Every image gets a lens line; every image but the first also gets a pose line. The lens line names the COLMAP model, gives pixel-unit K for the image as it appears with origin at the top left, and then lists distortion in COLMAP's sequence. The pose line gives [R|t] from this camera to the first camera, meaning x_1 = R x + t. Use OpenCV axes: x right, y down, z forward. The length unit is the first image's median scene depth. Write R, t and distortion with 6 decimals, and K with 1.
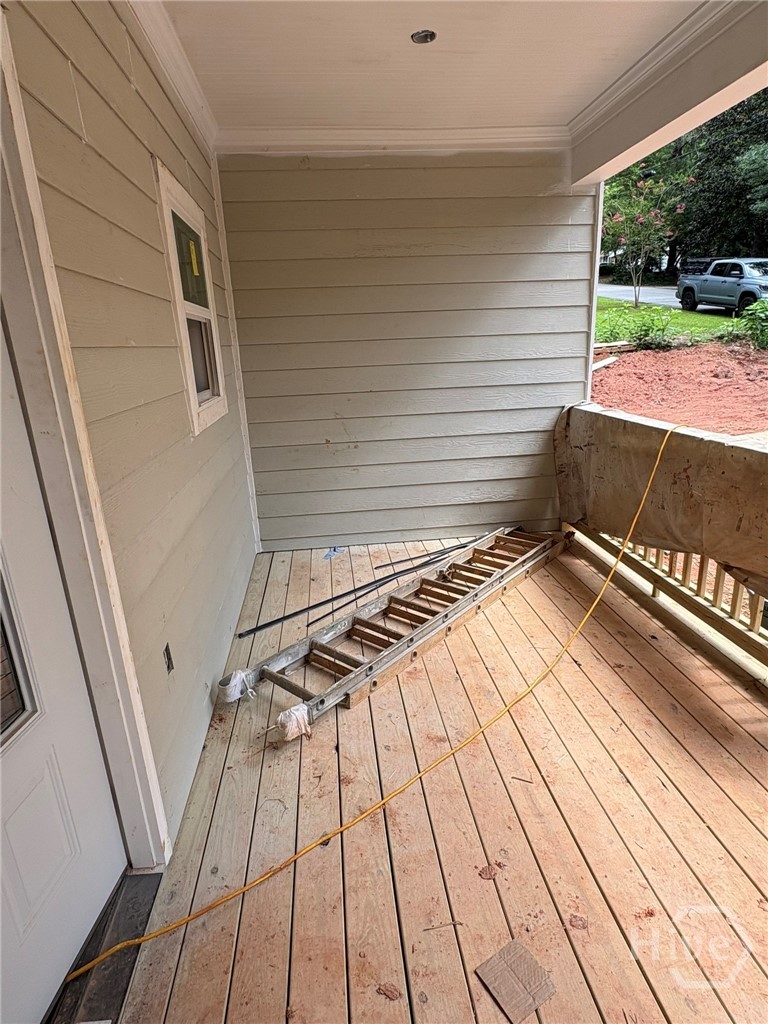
lens RADIAL K [[556.4, 0, 383.7], [0, 556.4, 510.4], [0, 0, 1]] dist [-0.005070, 0.005499]
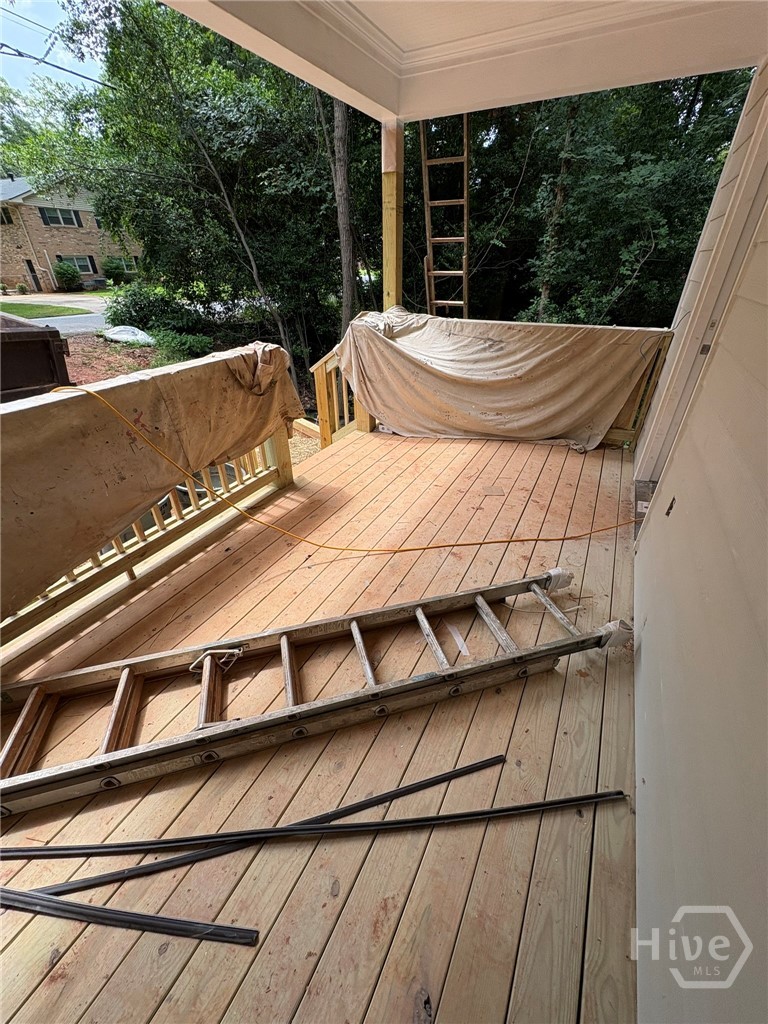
lens RADIAL K [[409.8, 0, 382.5], [0, 409.8, 512.3], [0, 0, 1]] dist [-0.001720, 0.000056]
pose [[-0.827491, -0.254190, 0.500645, -0.162976], [0.200770, 0.698749, 0.686616, -0.290060], [-0.524356, 0.668683, -0.527175, 1.003810]]
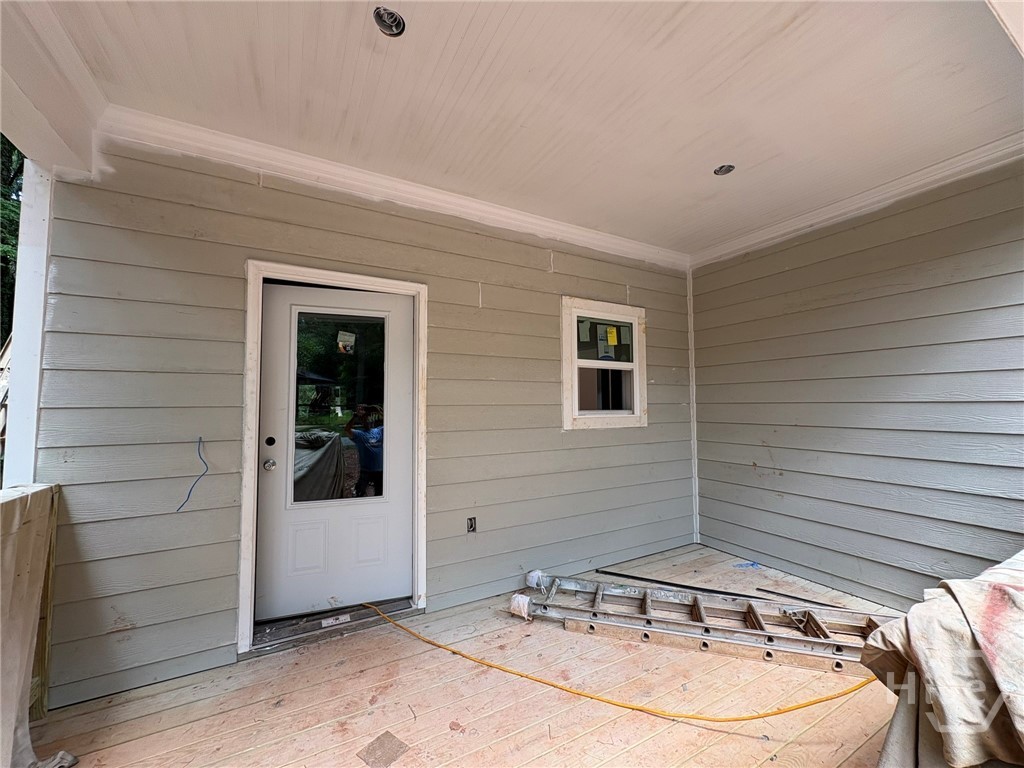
lens RADIAL K [[409.8, 0, 513.1], [0, 409.8, 384.2], [0, 0, 1]] dist [-0.001720, 0.000056]
pose [[0.385672, -0.009977, -0.922582, 0.571537], [-0.276027, 0.952895, -0.125694, -0.042229], [0.880378, 0.303135, 0.364751, 0.223137]]
